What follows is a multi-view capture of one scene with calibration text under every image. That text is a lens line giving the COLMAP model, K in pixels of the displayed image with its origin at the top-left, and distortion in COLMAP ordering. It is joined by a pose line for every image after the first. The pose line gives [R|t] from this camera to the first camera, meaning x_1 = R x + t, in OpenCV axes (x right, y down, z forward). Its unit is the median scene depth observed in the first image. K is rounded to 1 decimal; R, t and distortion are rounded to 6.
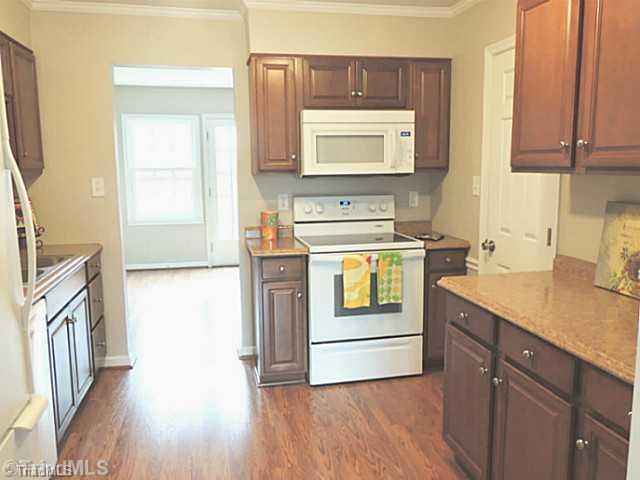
lens RADIAL K [[516.2, 0, 320.0], [0, 516.2, 240.0], [0, 0, 1]] dist [-0.002427, -0.009686]
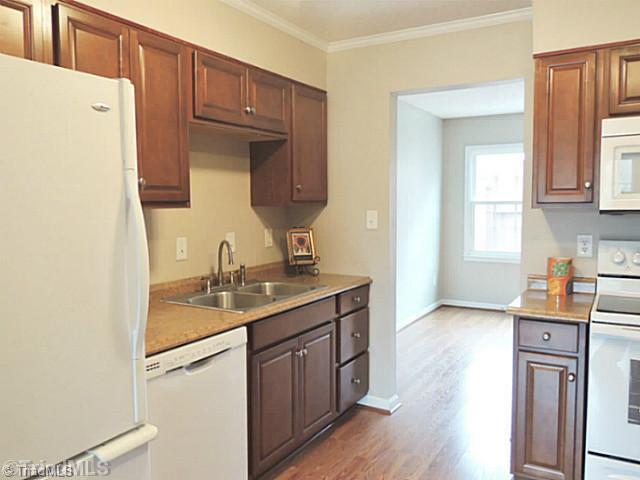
lens RADIAL K [[516.2, 0, 320.0], [0, 516.2, 240.0], [0, 0, 1]] dist [-0.002427, -0.009686]
pose [[0.731564, 0.050884, -0.679871, 0.168937], [-0.095357, 0.995045, -0.028135, -0.027427], [0.675071, 0.085413, 0.732792, 0.220685]]
